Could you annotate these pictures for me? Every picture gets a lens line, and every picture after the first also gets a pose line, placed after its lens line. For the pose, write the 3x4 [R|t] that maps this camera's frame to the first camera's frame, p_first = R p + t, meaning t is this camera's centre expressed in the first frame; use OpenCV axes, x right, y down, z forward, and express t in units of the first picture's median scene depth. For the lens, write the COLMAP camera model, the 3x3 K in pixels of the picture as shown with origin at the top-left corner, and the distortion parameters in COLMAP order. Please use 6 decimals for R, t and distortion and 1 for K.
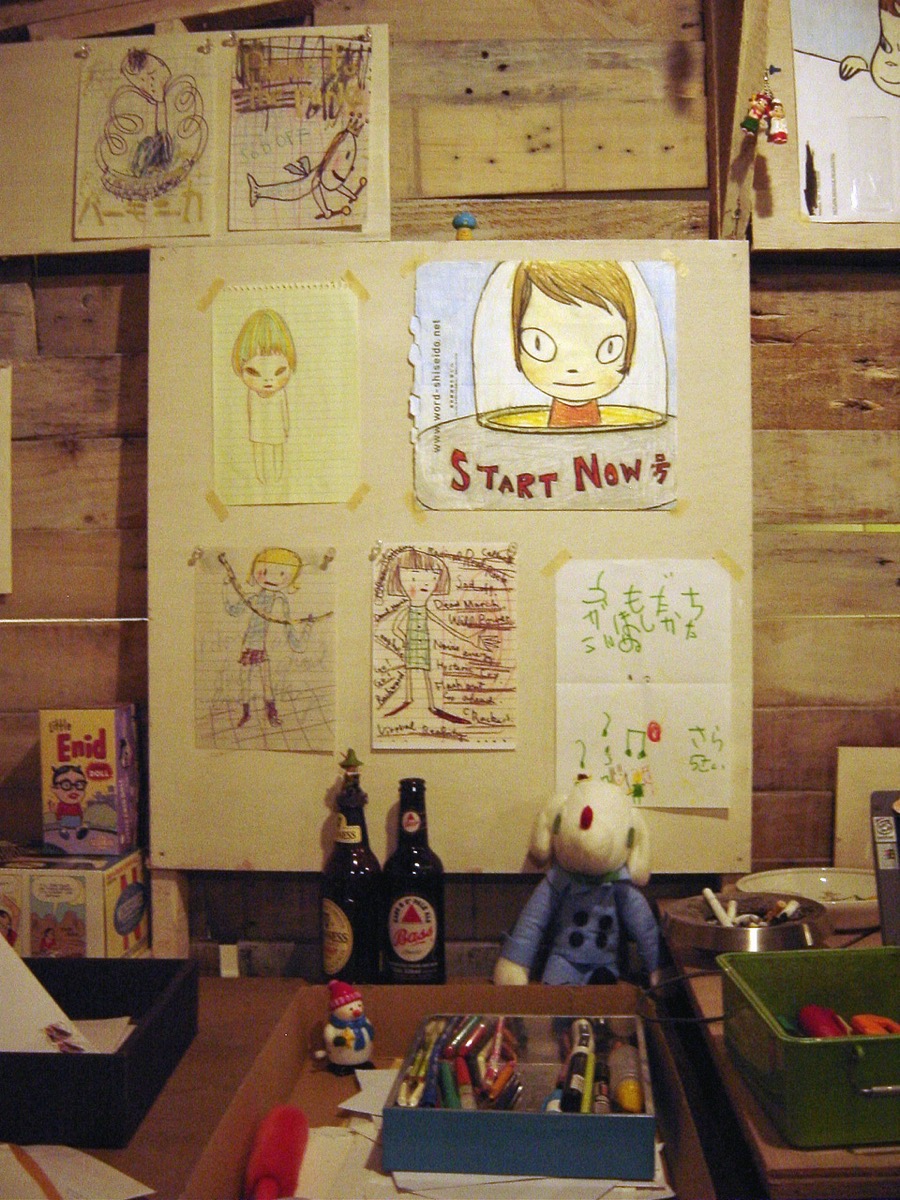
lens RADIAL K [[1346.6, 0, 452.1], [0, 1346.6, 599.8], [0, 0, 1]] dist [-0.144271, 0.000000]
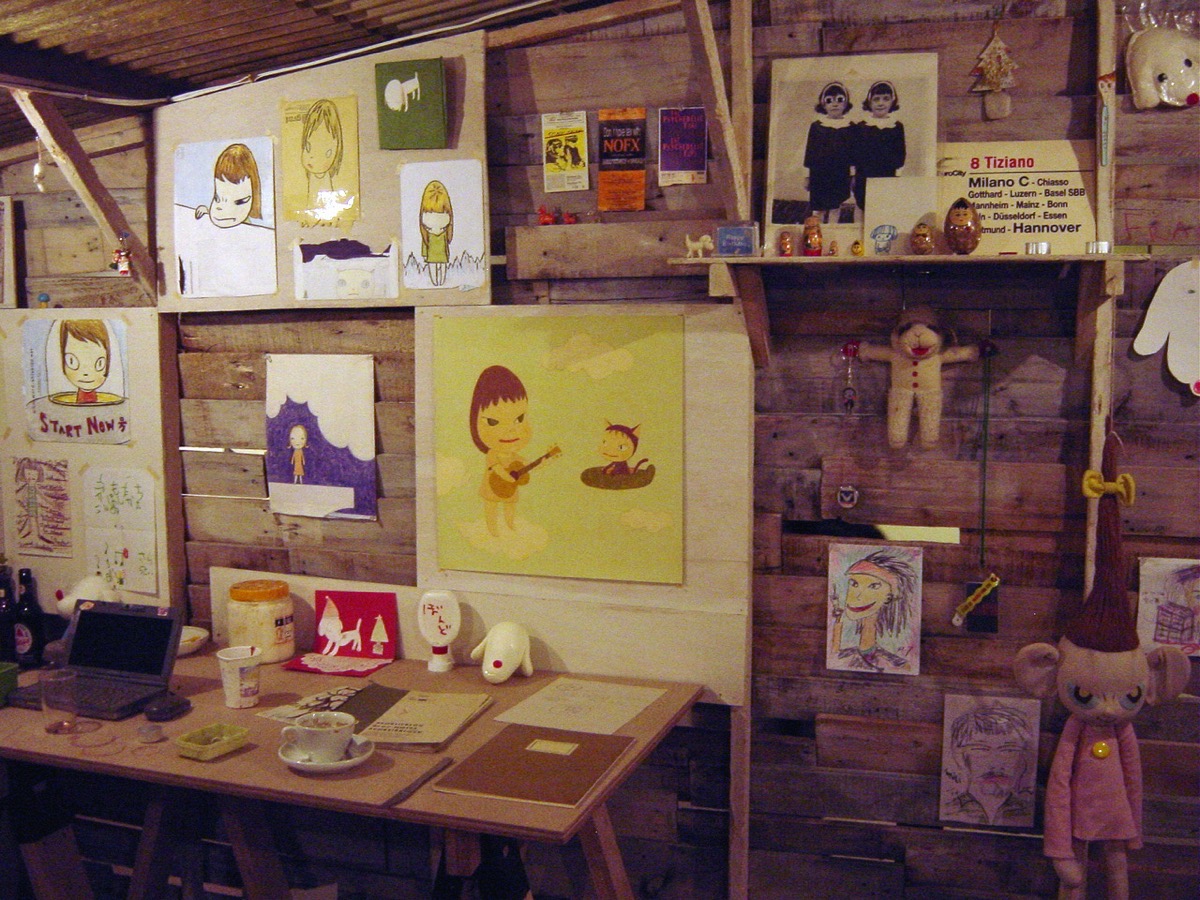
lens RADIAL K [[1346.6, 0, 599.3], [0, 1346.6, 446.8], [0, 0, 1]] dist [-0.144271, 0.000000]
pose [[0.965421, 0.028898, -0.259087, 1.350771], [0.000159, 0.993772, 0.111433, -0.283242], [0.260694, -0.107621, 0.959404, -0.710034]]
